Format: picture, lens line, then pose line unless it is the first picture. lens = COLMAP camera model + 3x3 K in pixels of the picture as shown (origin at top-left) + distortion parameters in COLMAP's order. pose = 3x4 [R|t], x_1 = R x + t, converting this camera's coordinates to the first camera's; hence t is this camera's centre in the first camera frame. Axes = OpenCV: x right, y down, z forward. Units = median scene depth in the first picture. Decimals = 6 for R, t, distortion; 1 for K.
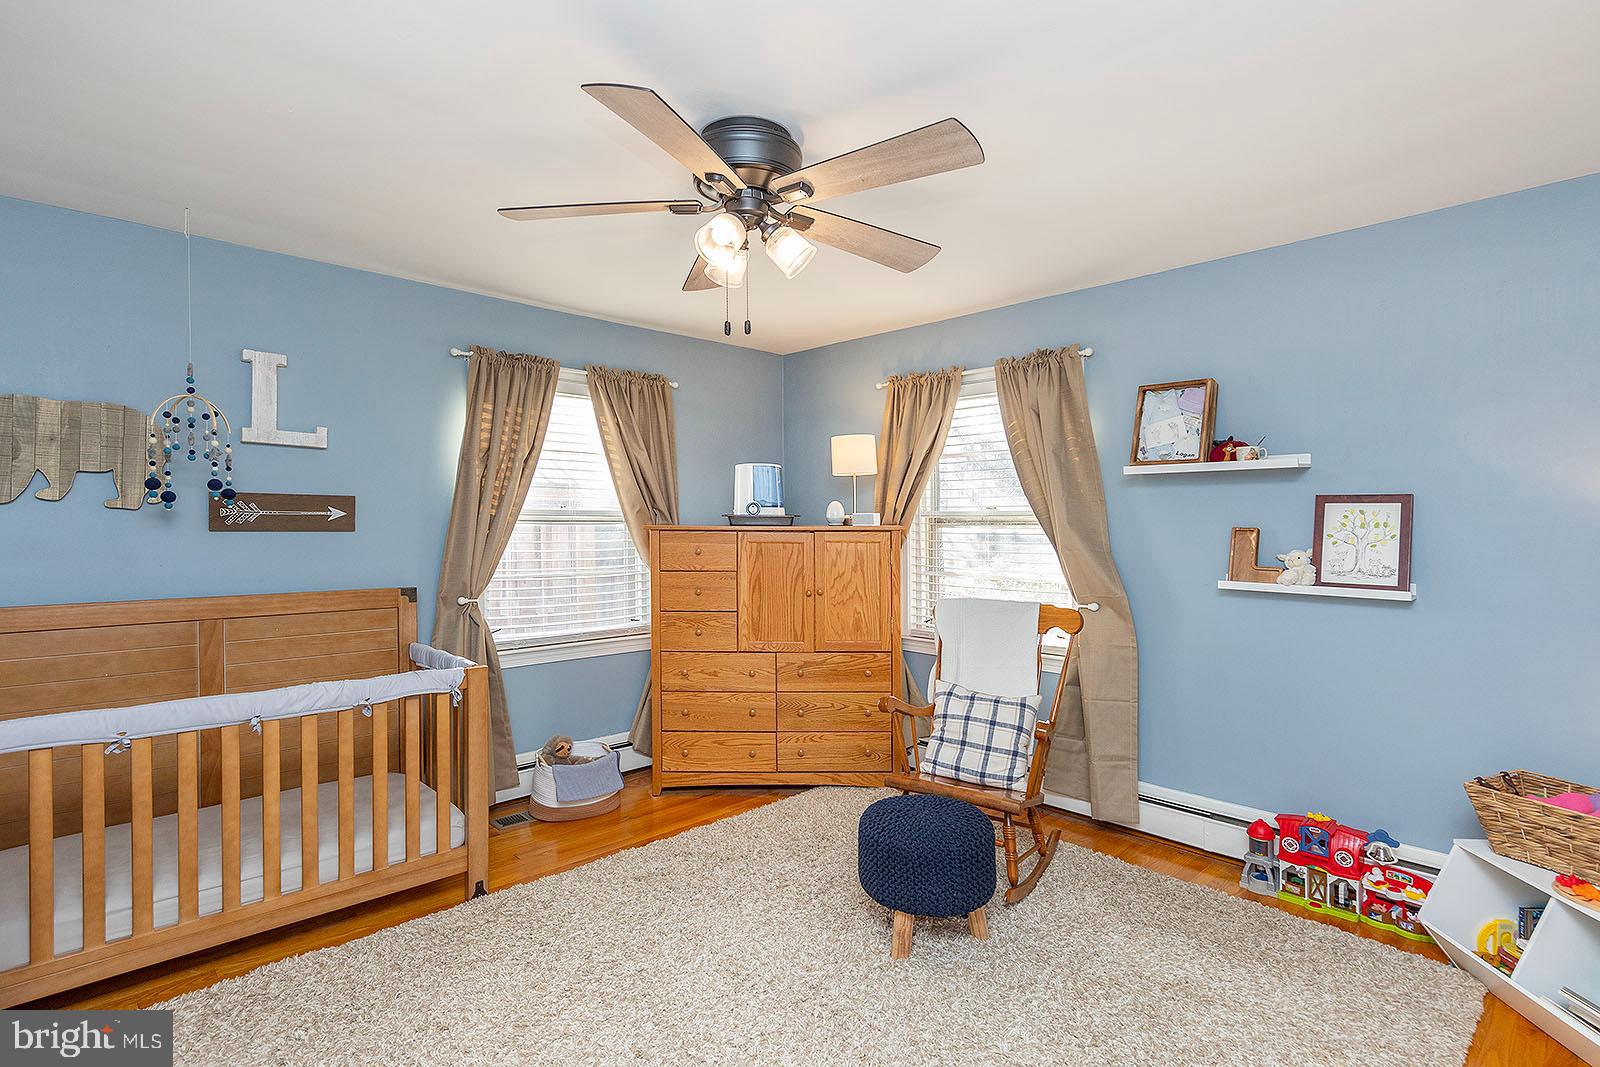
lens RADIAL K [[805.2, 0, 800.0], [0, 805.2, 533.5], [0, 0, 1]] dist [-0.000133, -0.000095]
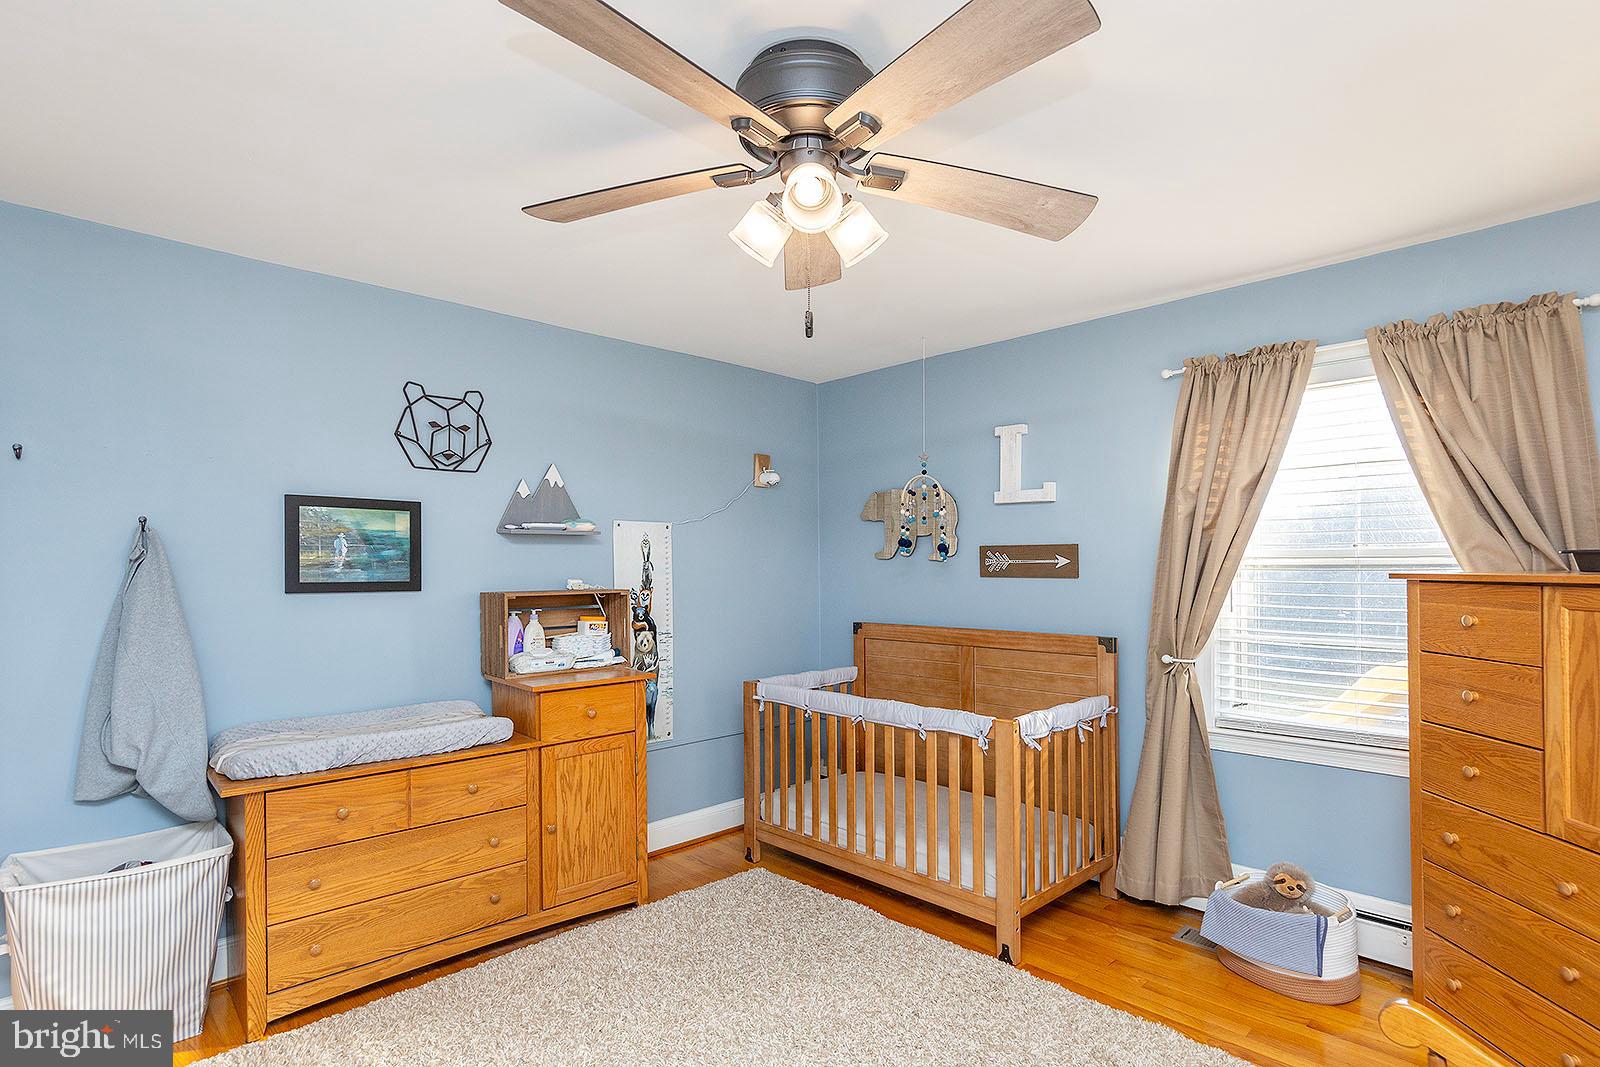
lens RADIAL K [[792.7, 0, 803.1], [0, 792.7, 575.4], [0, 0, 1]] dist [0.000062, -0.000193]
pose [[0.004143, 0.003057, -0.999987, 0.493840], [-0.008415, 0.999960, 0.003022, -0.006727], [0.999956, 0.008403, 0.004168, 0.688487]]
